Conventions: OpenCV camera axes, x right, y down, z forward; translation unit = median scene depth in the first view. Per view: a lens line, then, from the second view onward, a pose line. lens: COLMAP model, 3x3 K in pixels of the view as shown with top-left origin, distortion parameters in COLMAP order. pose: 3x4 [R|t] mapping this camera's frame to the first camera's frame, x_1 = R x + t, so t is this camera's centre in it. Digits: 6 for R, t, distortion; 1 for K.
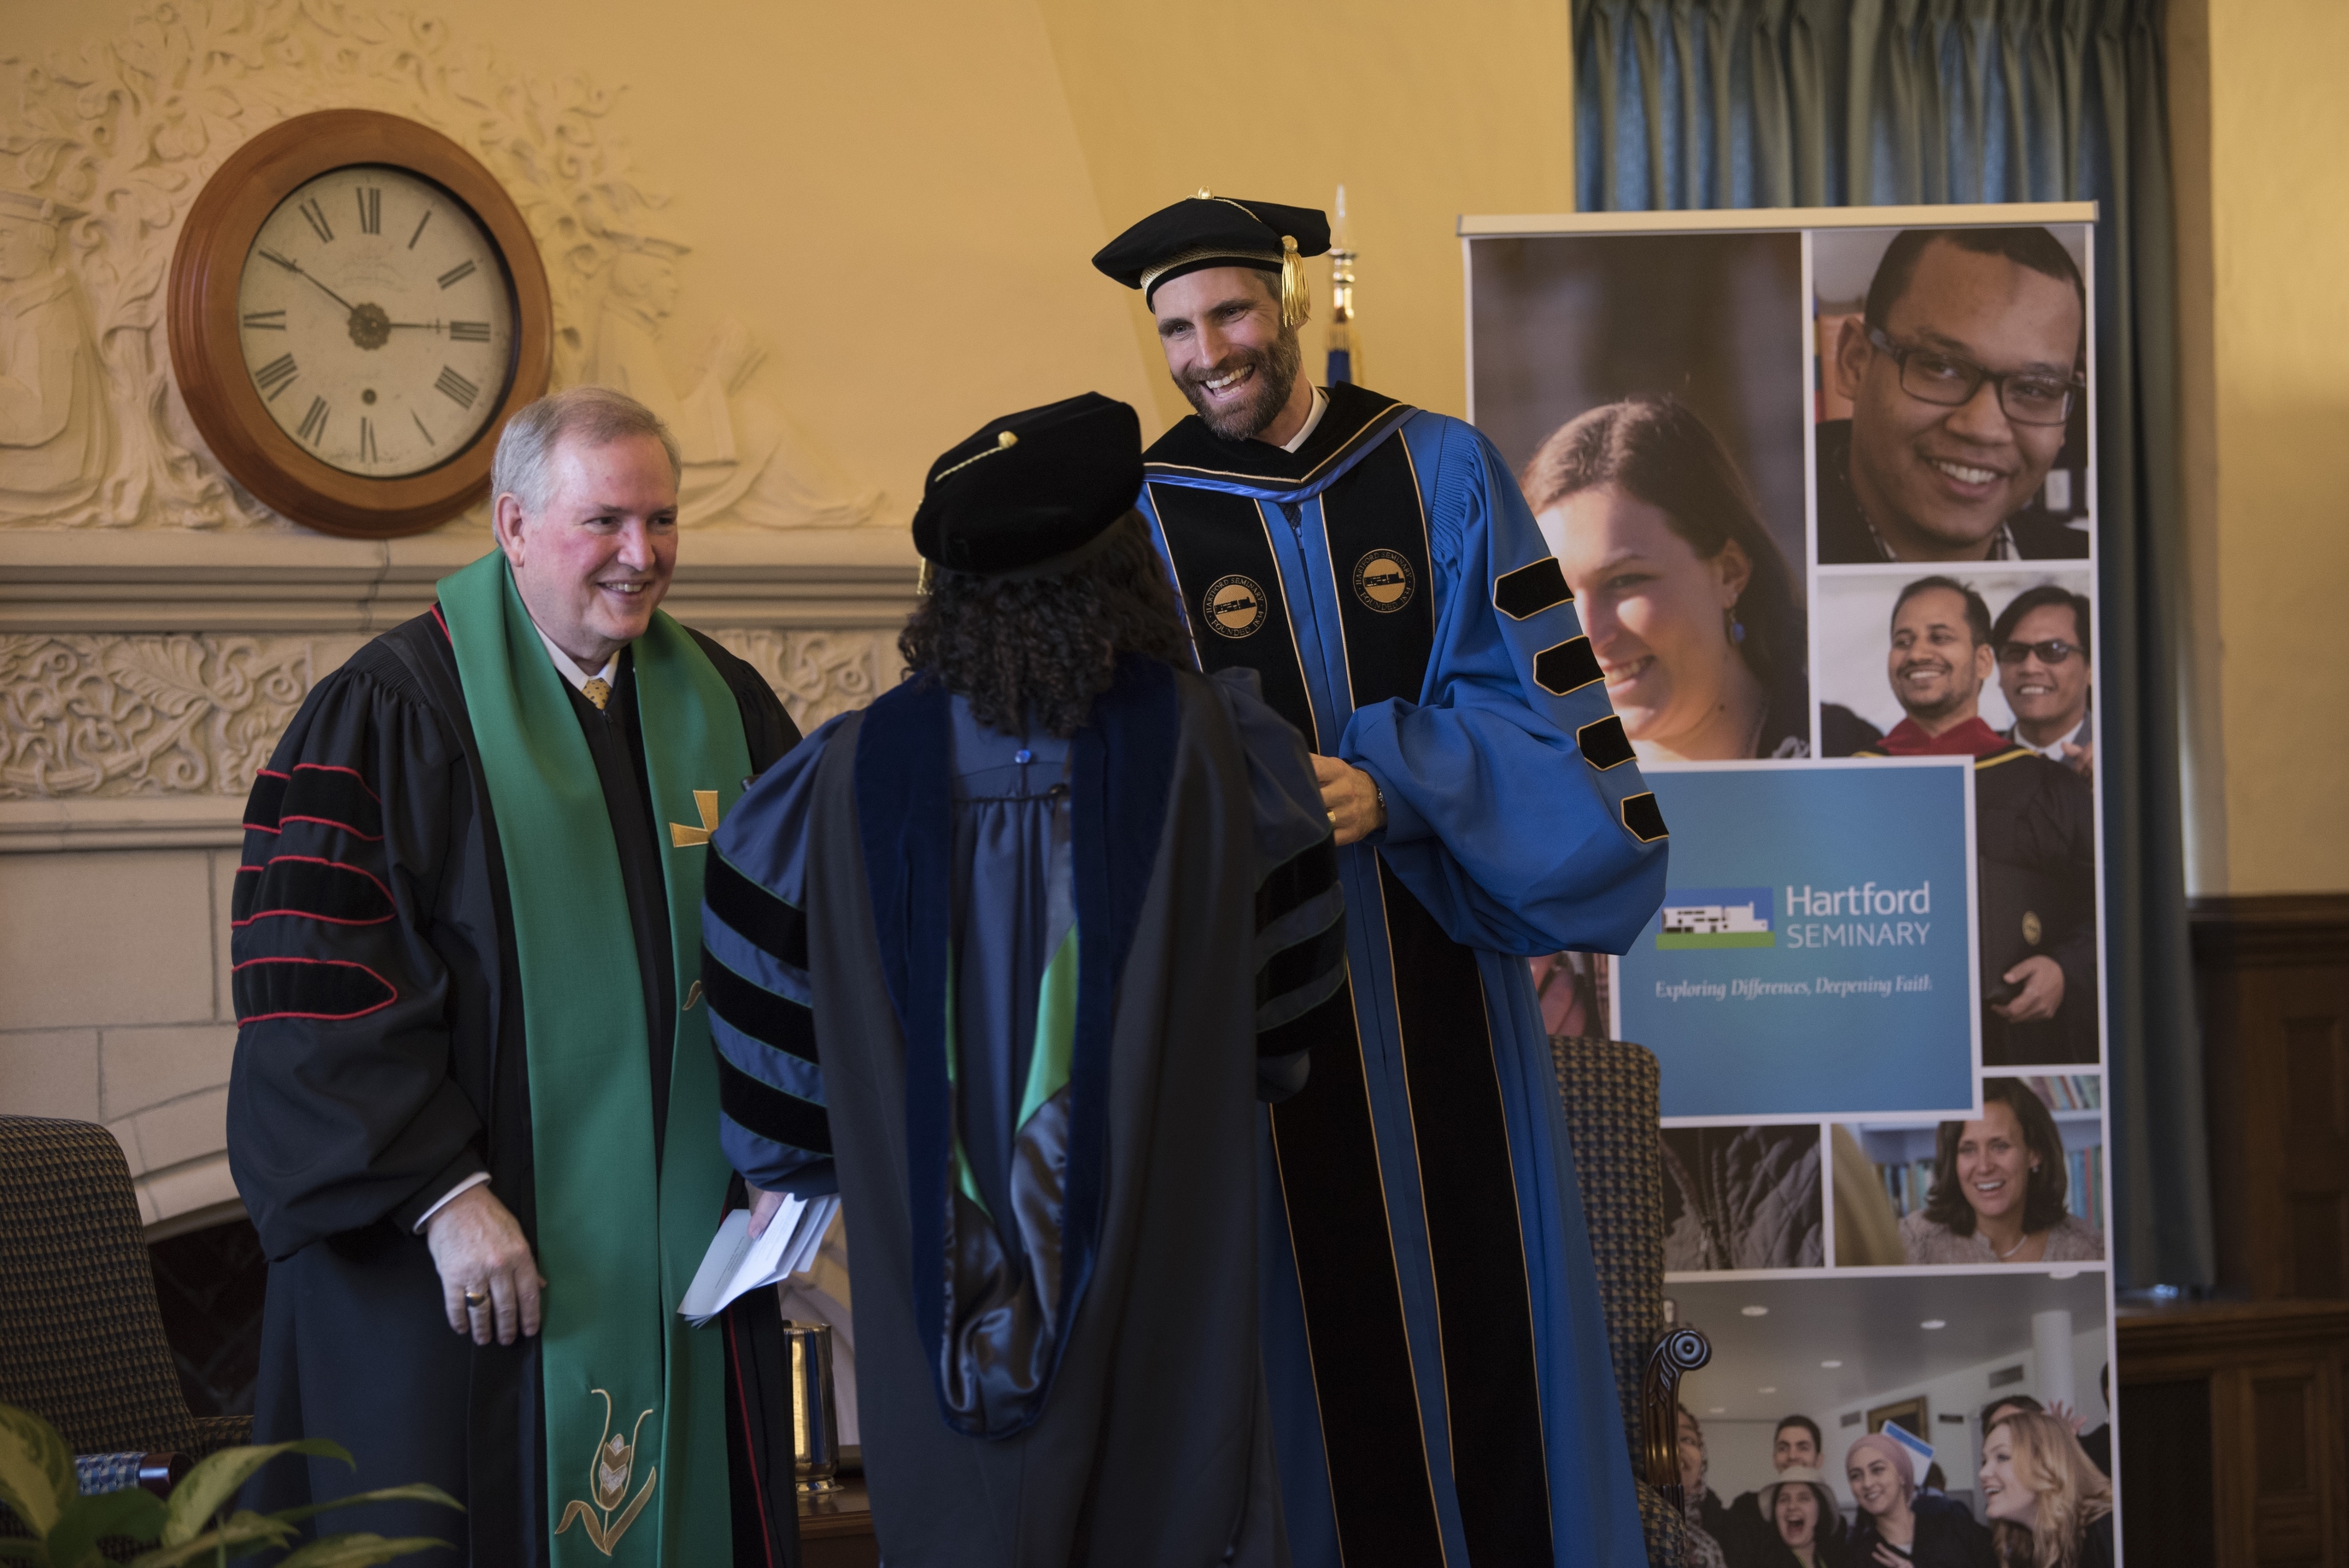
lens RADIAL K [[7056.1, 0, 1174.5], [0, 7056.1, 784.0], [0, 0, 1]] dist [0.605014, -2.405587]
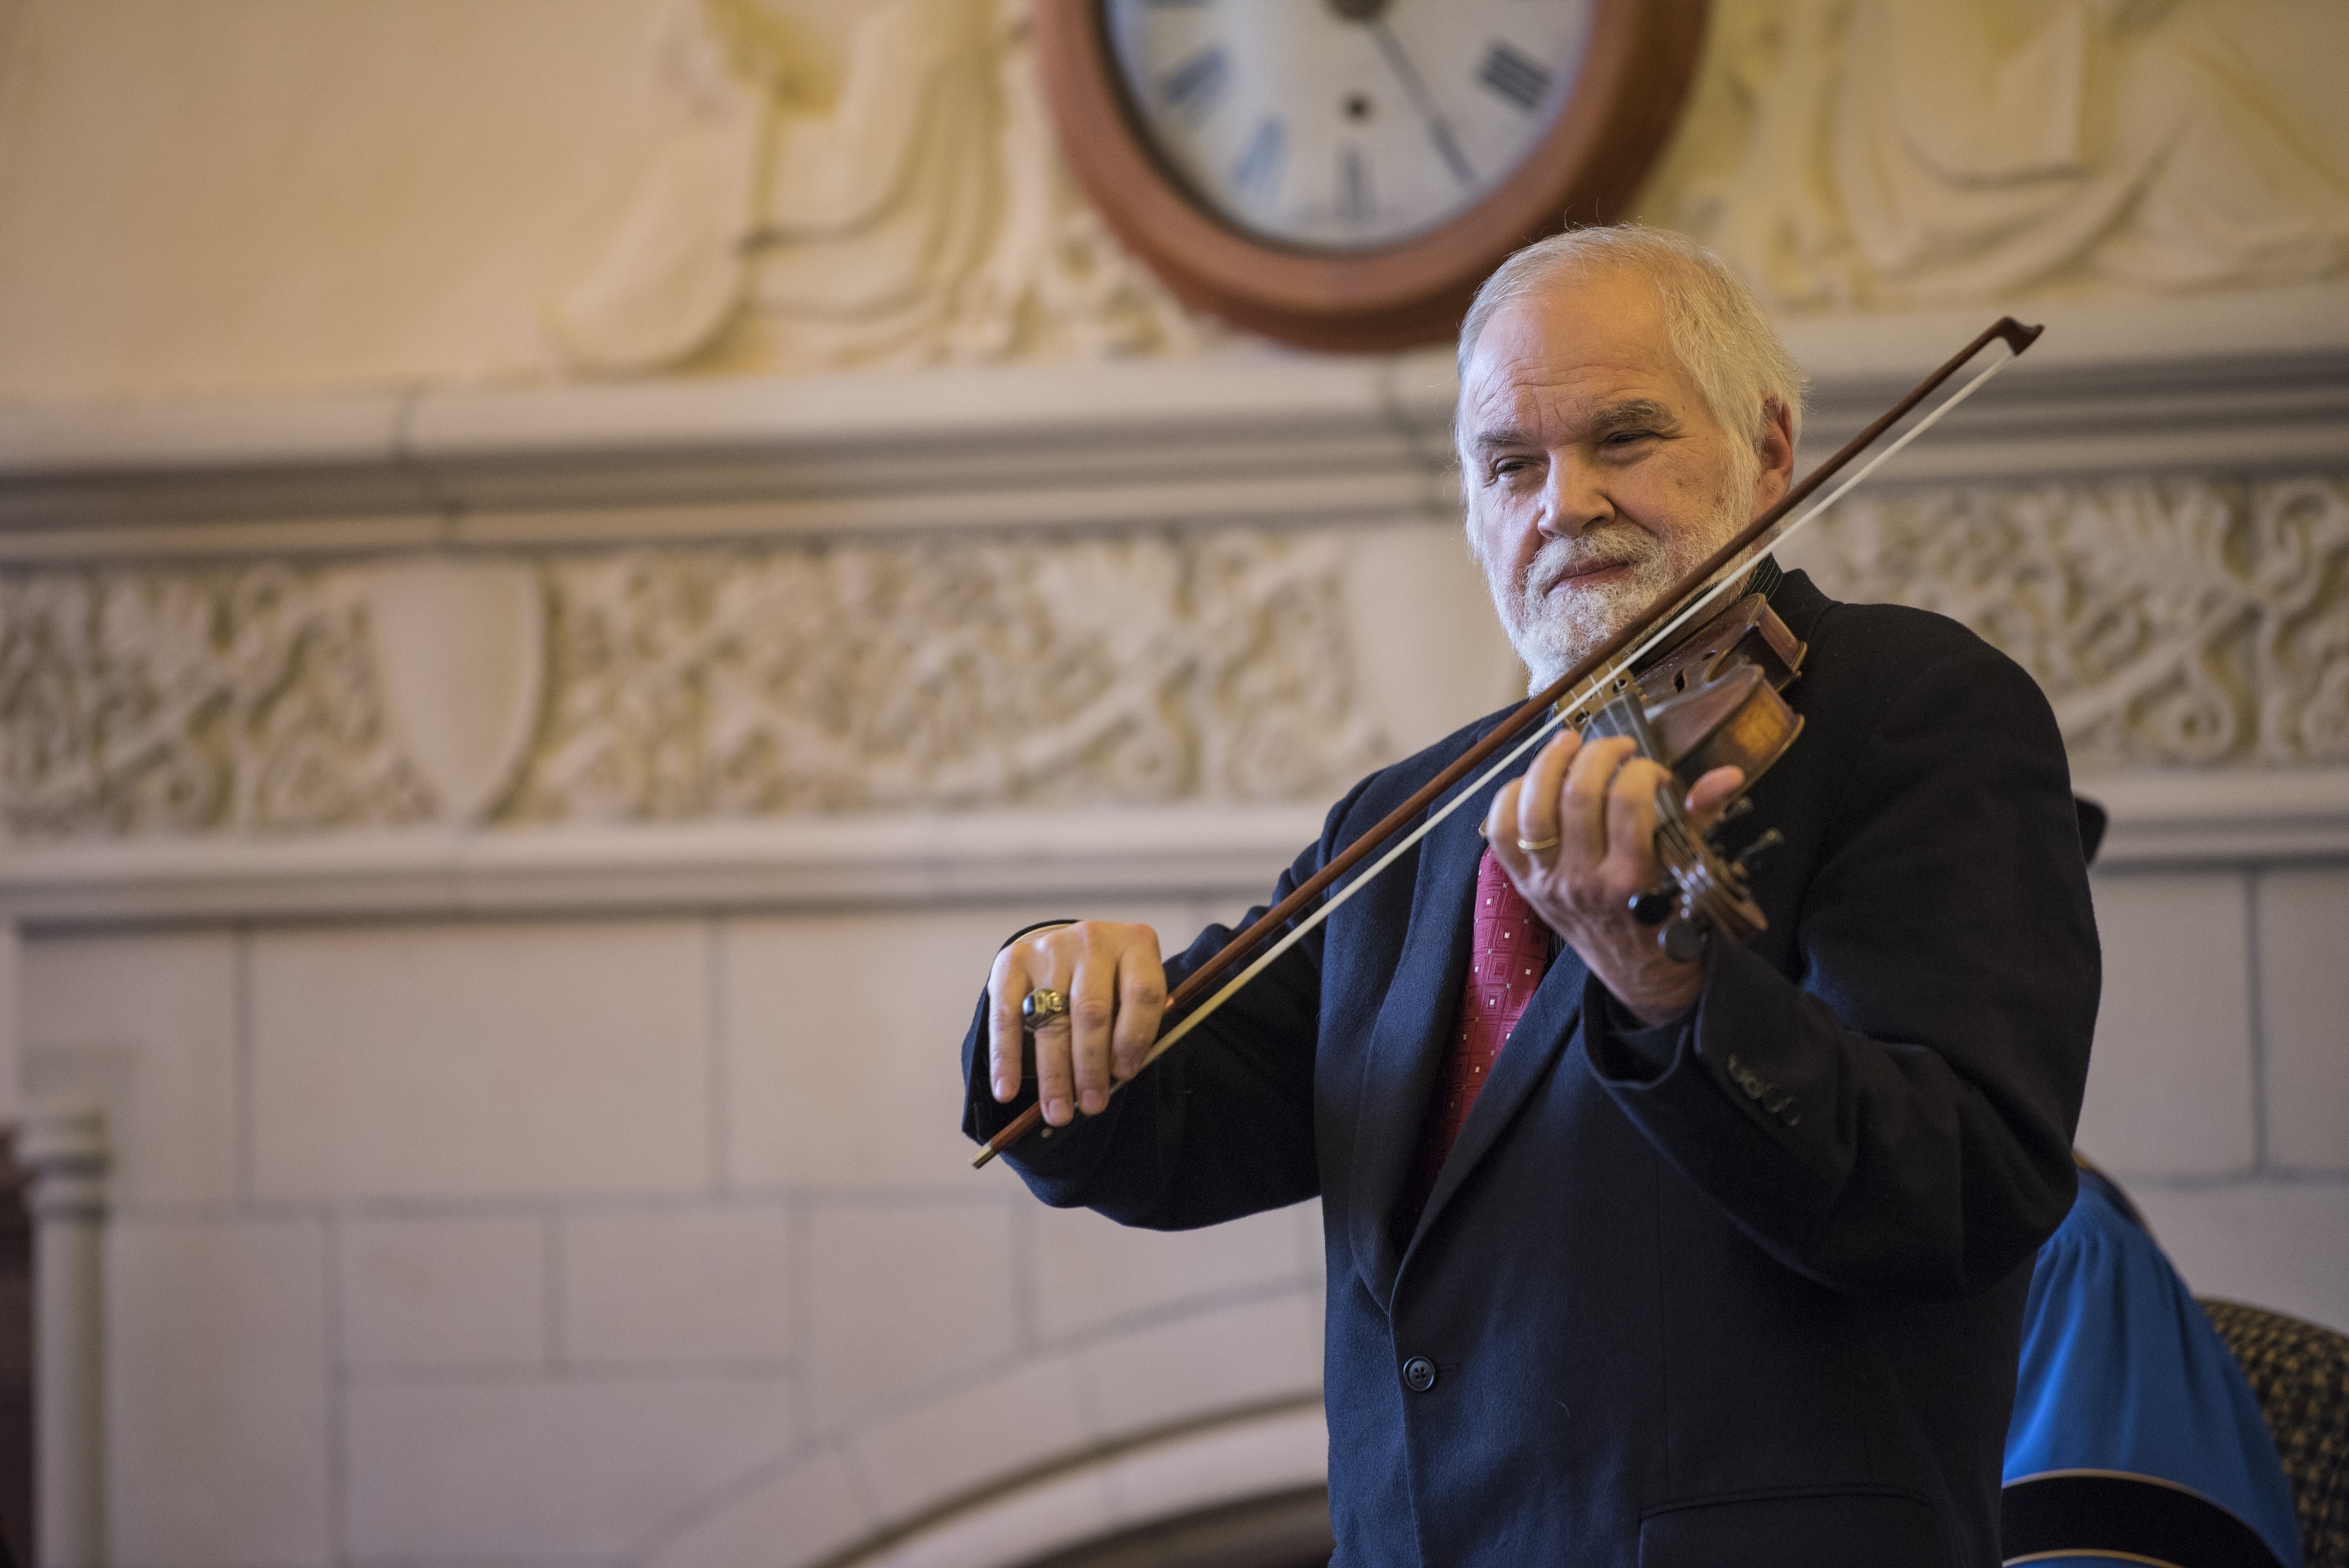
lens RADIAL K [[12932.7, 0, 1173.4], [0, 12932.7, 772.9], [0, 0, 1]] dist [3.068202, -30.401537]
pose [[0.496393, -0.000476, -0.868098, 0.782104], [0.017851, 0.999794, 0.009660, -0.011242], [0.867915, -0.020292, 0.496299, 0.459546]]
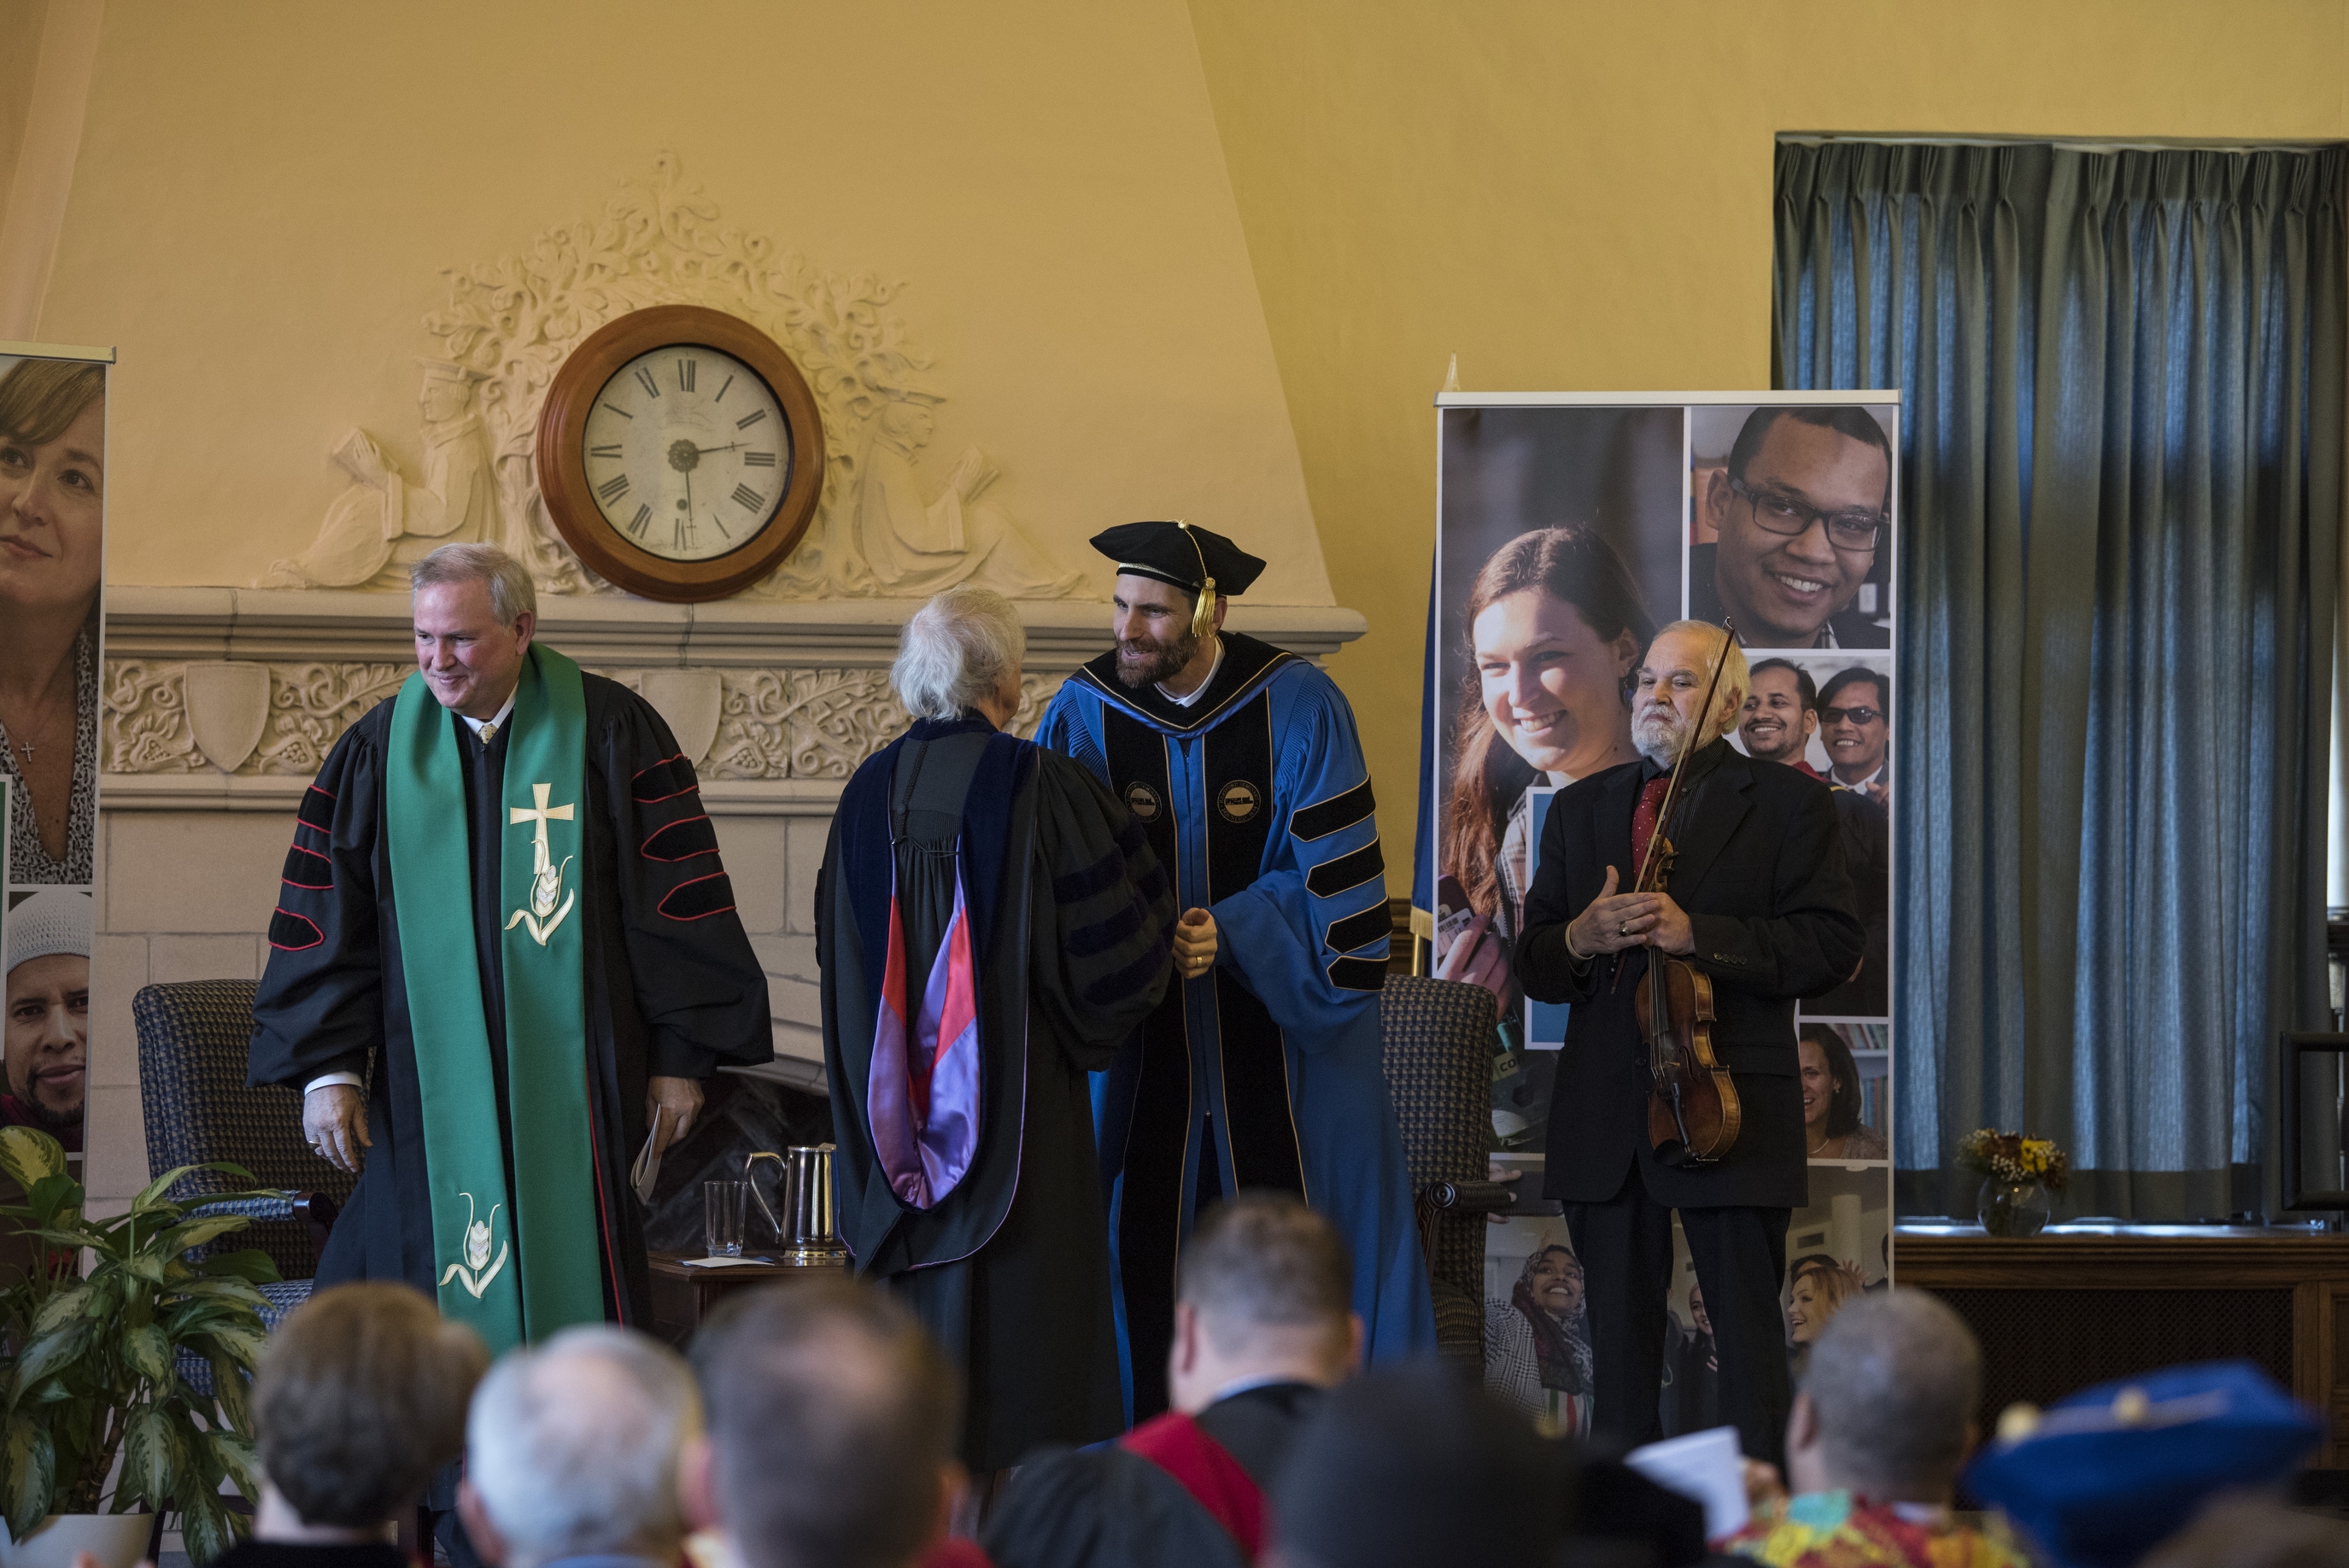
lens RADIAL K [[8451.1, 0, 1185.2], [0, 8451.1, 794.4], [0, 0, 1]] dist [0.972933, -2.400631]
pose [[0.964178, 0.032594, -0.263245, 0.434497], [-0.031039, 0.999467, 0.010066, -0.016045], [0.263433, -0.001534, 0.964676, -0.624117]]
